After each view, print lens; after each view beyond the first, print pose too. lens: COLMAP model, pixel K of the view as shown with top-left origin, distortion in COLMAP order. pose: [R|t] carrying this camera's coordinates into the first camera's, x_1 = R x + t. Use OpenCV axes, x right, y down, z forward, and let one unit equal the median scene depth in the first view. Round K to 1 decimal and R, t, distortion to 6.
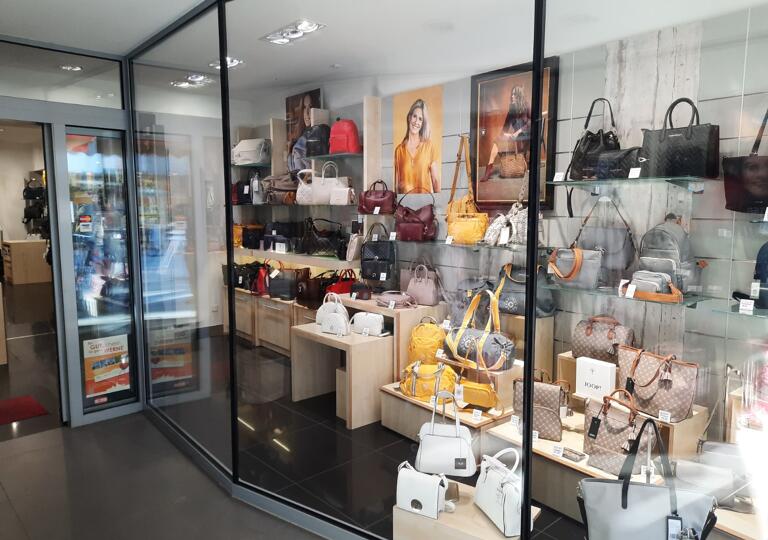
lens RADIAL K [[569.1, 0, 384.1], [0, 569.1, 267.7], [0, 0, 1]] dist [0.013604, -0.002933]
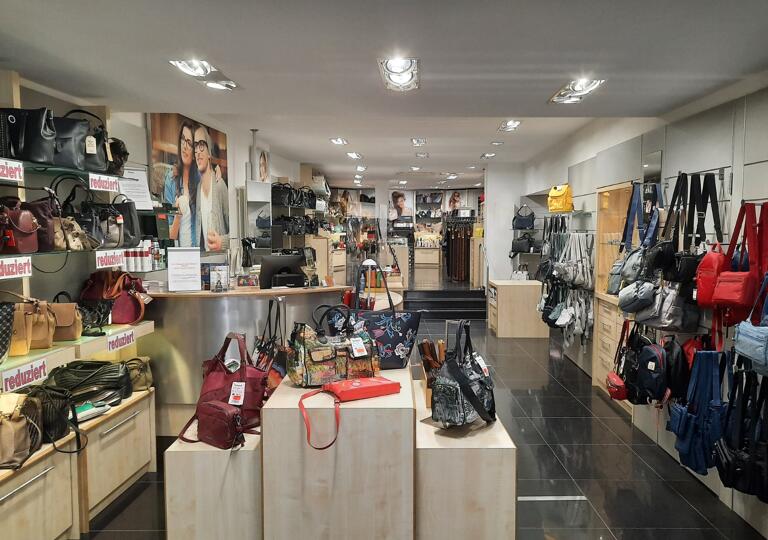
lens RADIAL K [[569.1, 0, 386.4], [0, 569.1, 268.2], [0, 0, 1]] dist [0.013604, -0.002933]
pose [[0.728770, 0.037034, -0.683756, -0.203372], [-0.069202, 0.997407, -0.019737, -0.036110], [0.681252, 0.061701, 0.729444, 0.284309]]
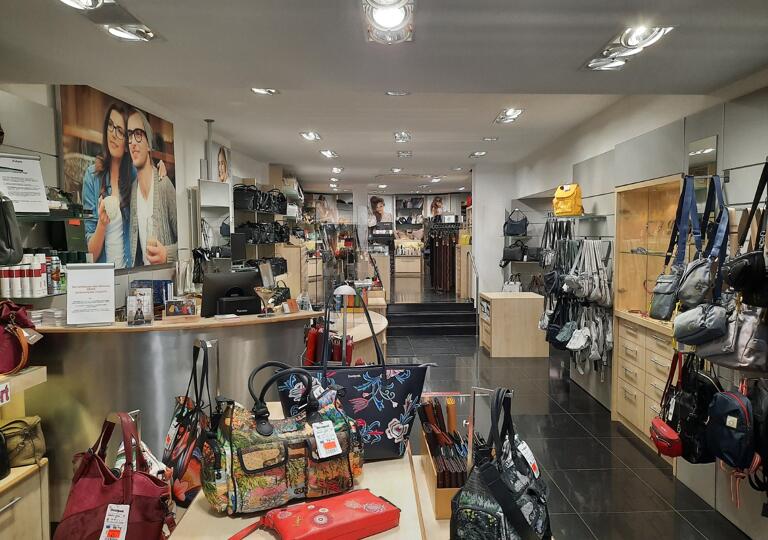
lens RADIAL K [[569.1, 0, 381.0], [0, 569.1, 270.3], [0, 0, 1]] dist [0.013604, -0.002933]
pose [[0.748719, 0.025792, -0.662385, -0.263029], [-0.061124, 0.997672, -0.030244, -0.043903], [0.660063, 0.063132, 0.748553, 0.344738]]
